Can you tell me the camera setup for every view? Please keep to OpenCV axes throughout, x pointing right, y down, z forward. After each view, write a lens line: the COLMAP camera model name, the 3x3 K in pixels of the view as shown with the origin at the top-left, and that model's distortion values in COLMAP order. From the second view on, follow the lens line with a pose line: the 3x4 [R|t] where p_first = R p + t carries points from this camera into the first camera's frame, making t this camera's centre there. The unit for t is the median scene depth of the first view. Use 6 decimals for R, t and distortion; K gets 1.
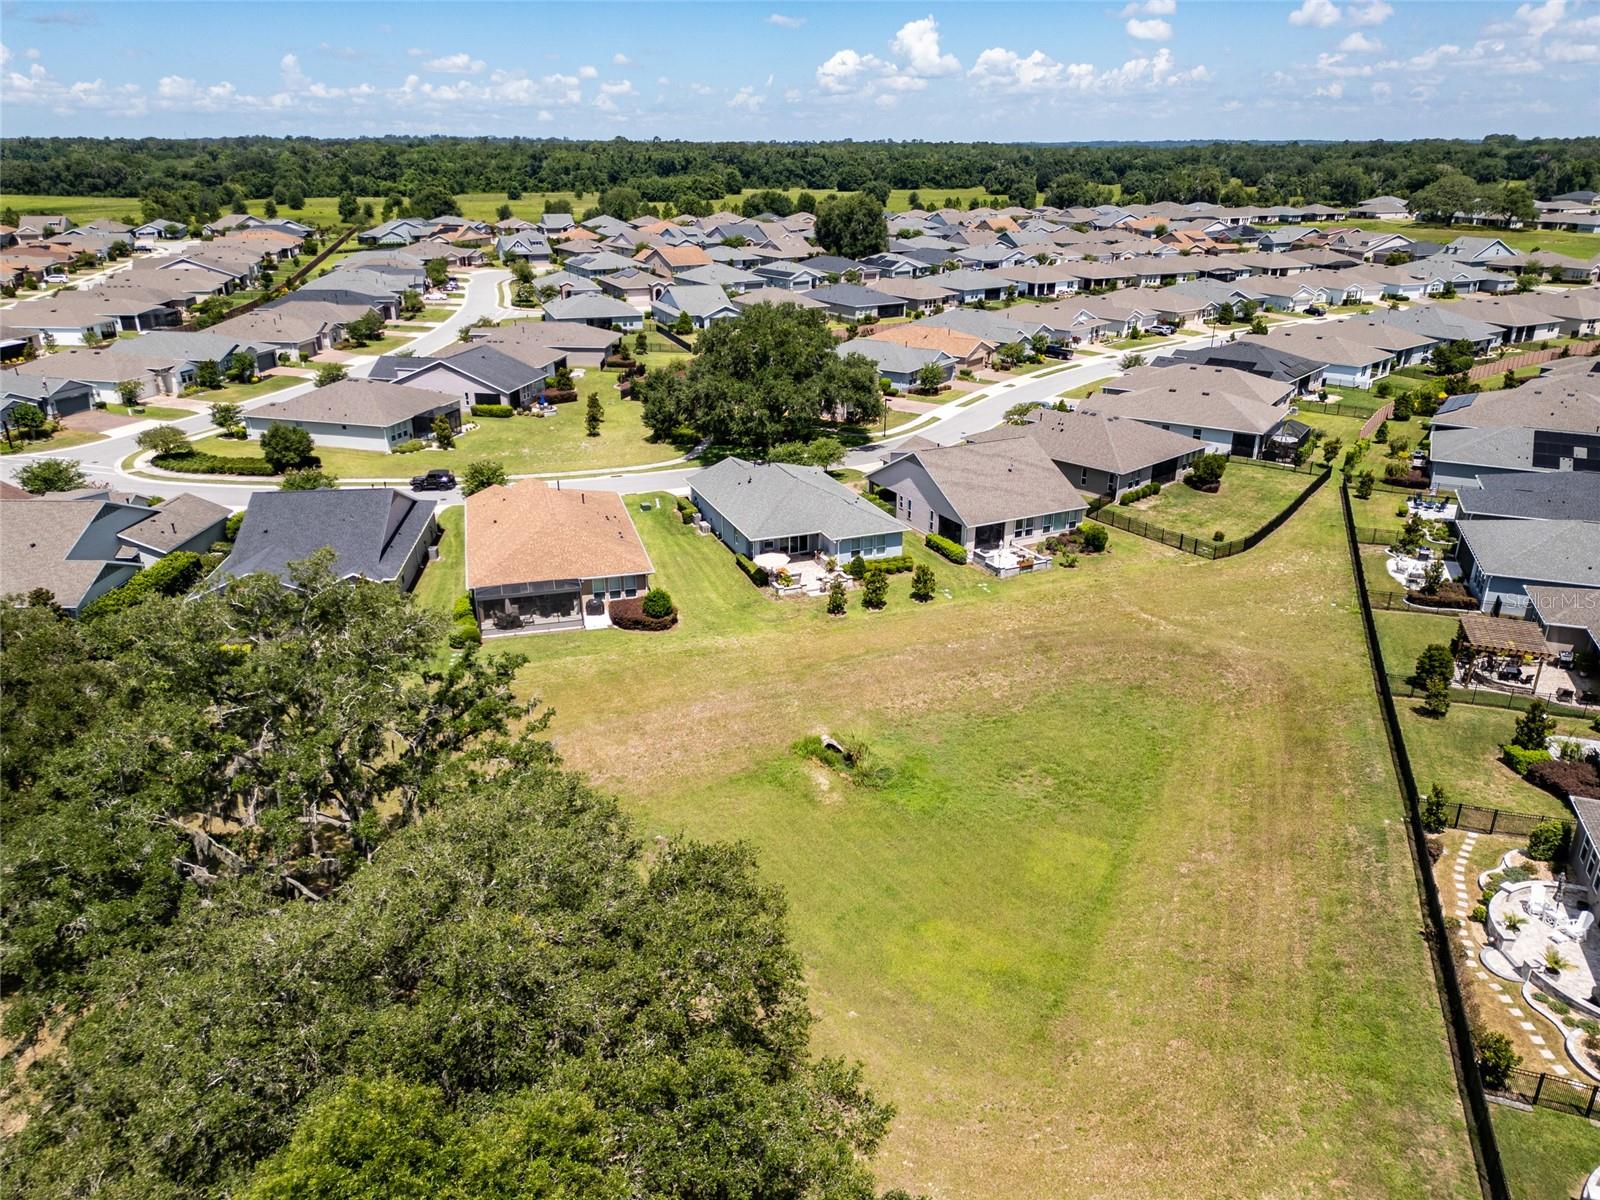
lens RADIAL K [[1077.5, 0, 800.0], [0, 1077.5, 600.0], [0, 0, 1]] dist [0.074182, -0.055973]
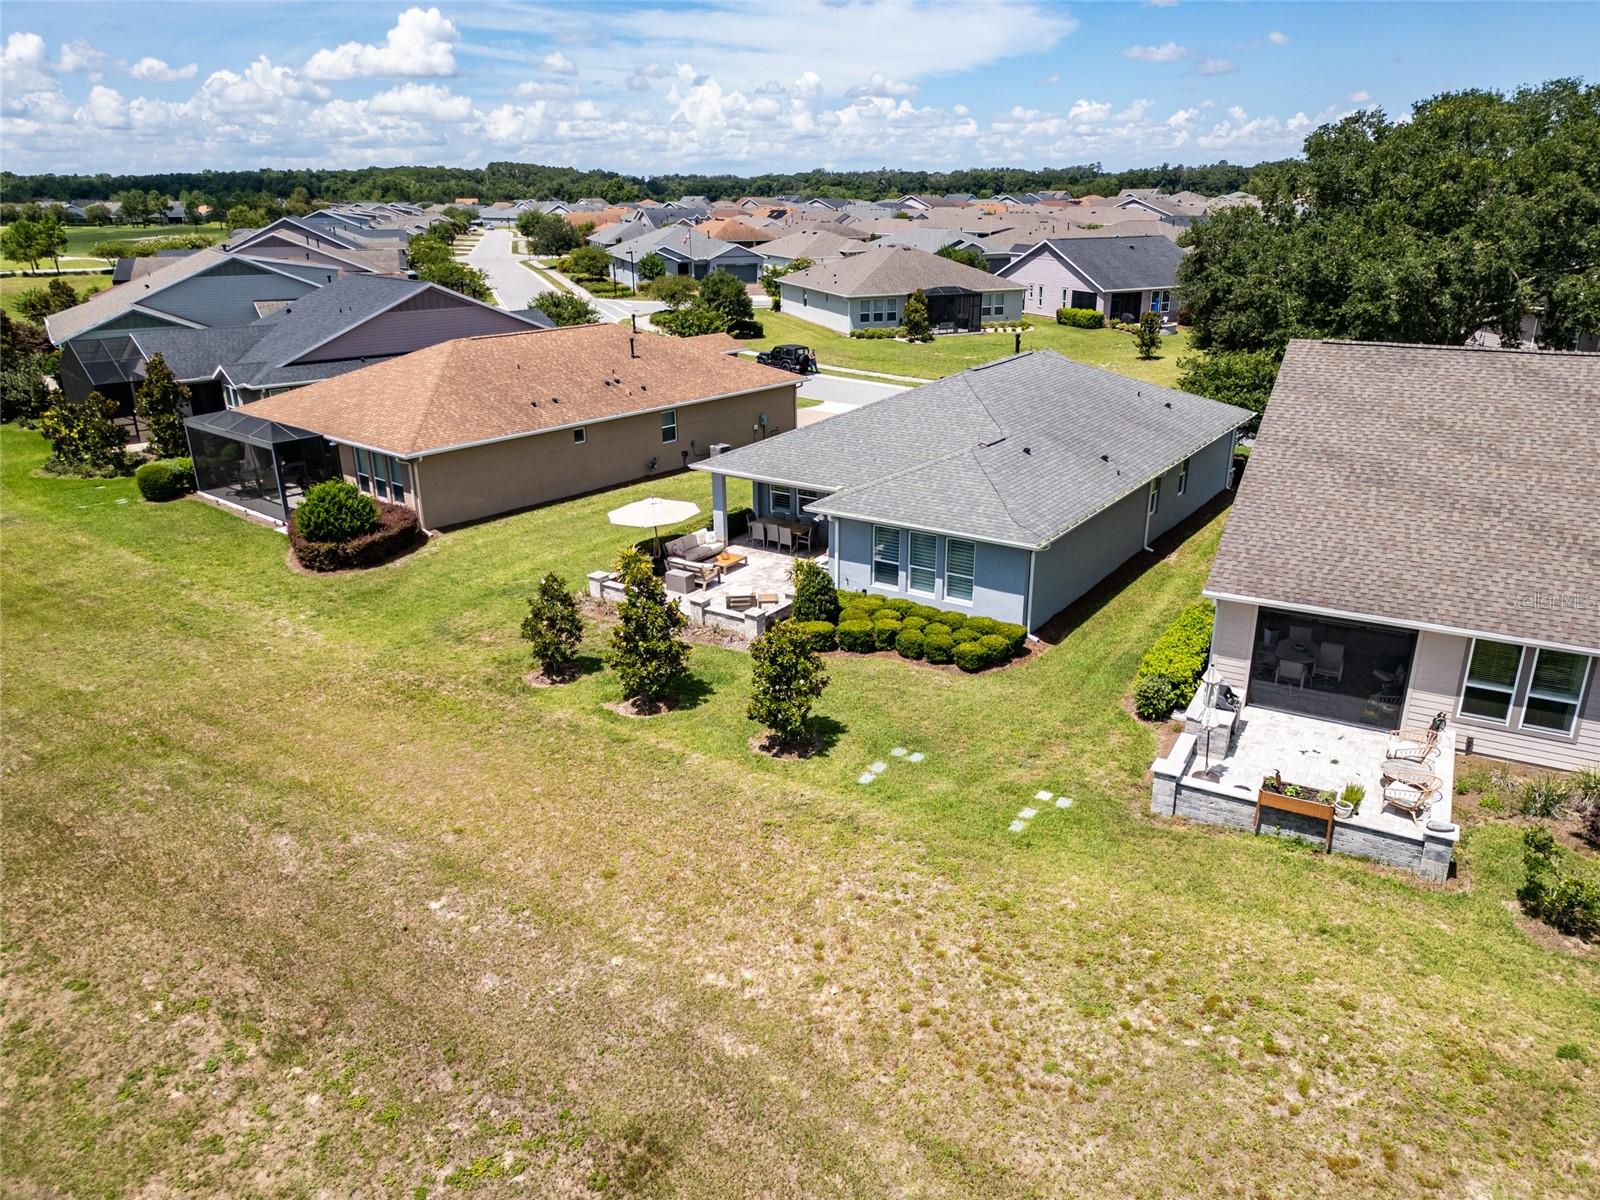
lens RADIAL K [[1114.1, 0, 800.0], [0, 1114.1, 600.0], [0, 0, 1]] dist [0.069205, -0.064180]
pose [[0.565749, 0.280616, -0.775360, 0.300303], [-0.301267, 0.945648, 0.122424, -0.066830], [0.767572, 0.164329, 0.619540, 0.719082]]
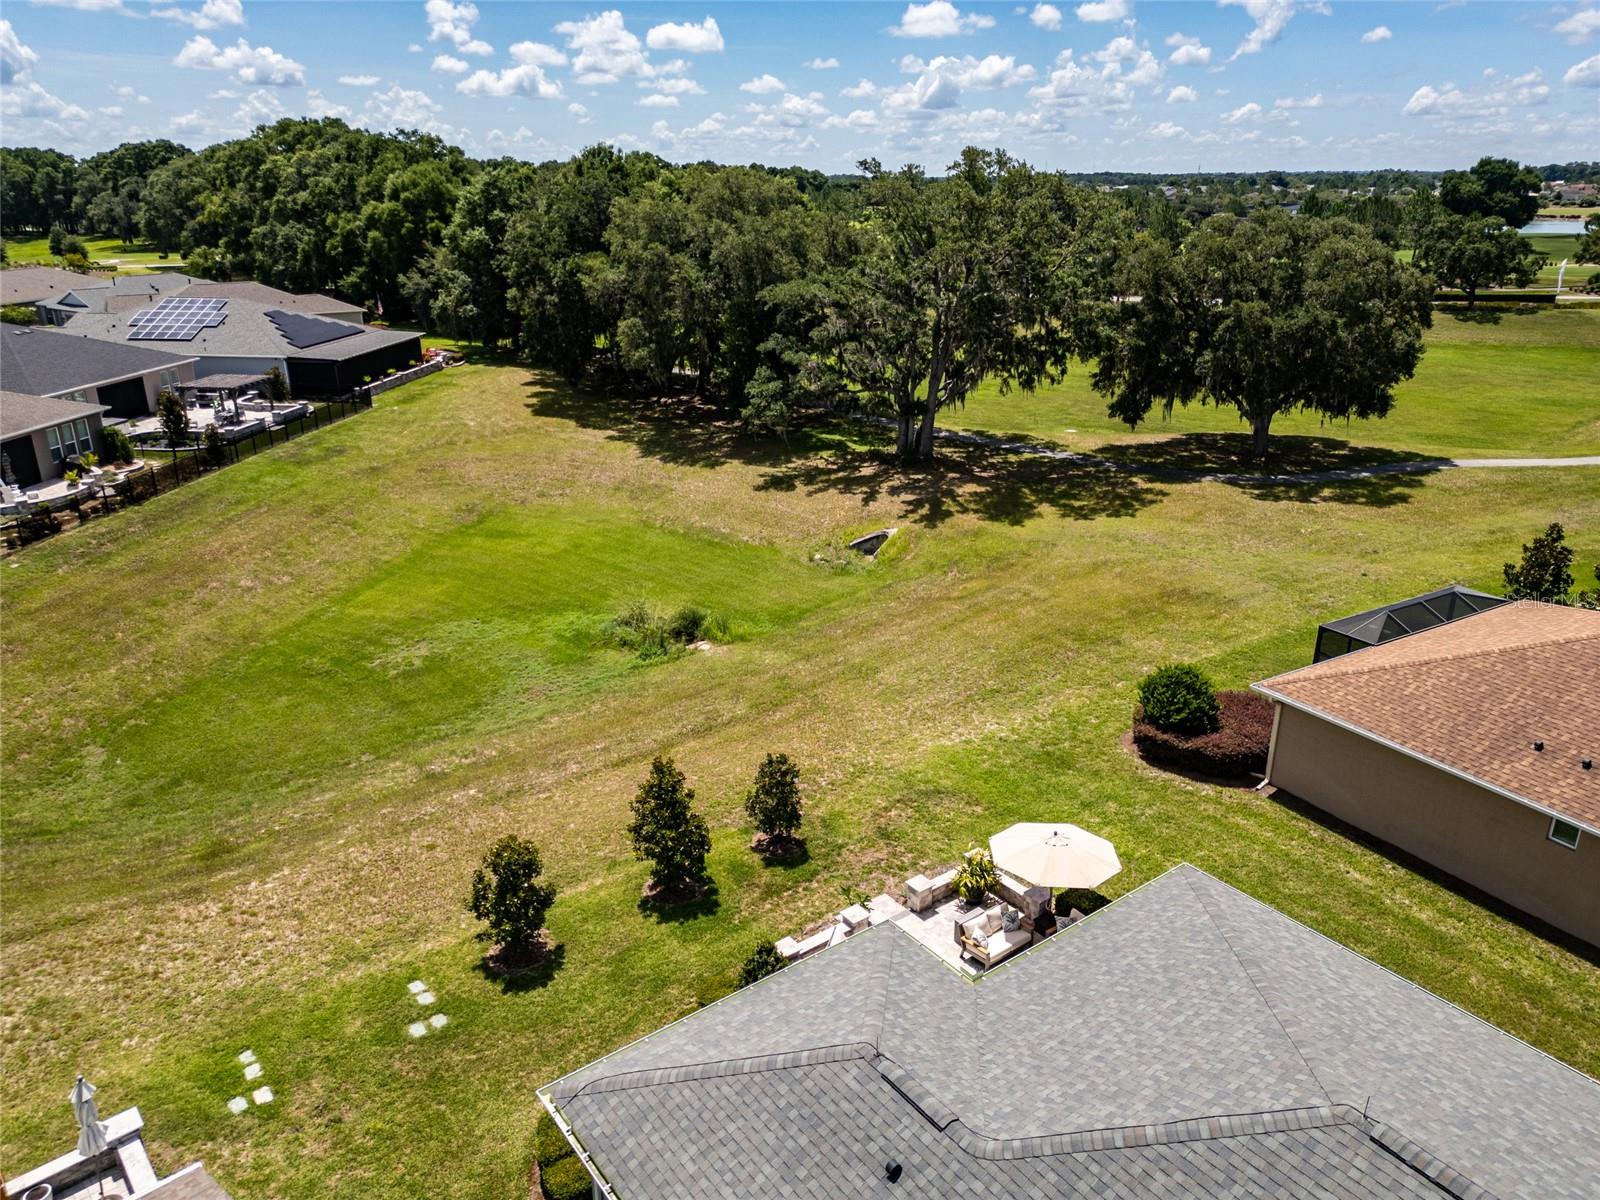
lens RADIAL K [[1139.8, 0, 820.7], [0, 1139.8, 605.6], [0, 0, 1]] dist [0.082279, -0.067003]
pose [[-0.962210, 0.099529, -0.253468, 0.093211], [-0.097326, 0.743631, 0.661469, -0.256774], [0.254321, 0.661141, -0.705842, 1.050109]]
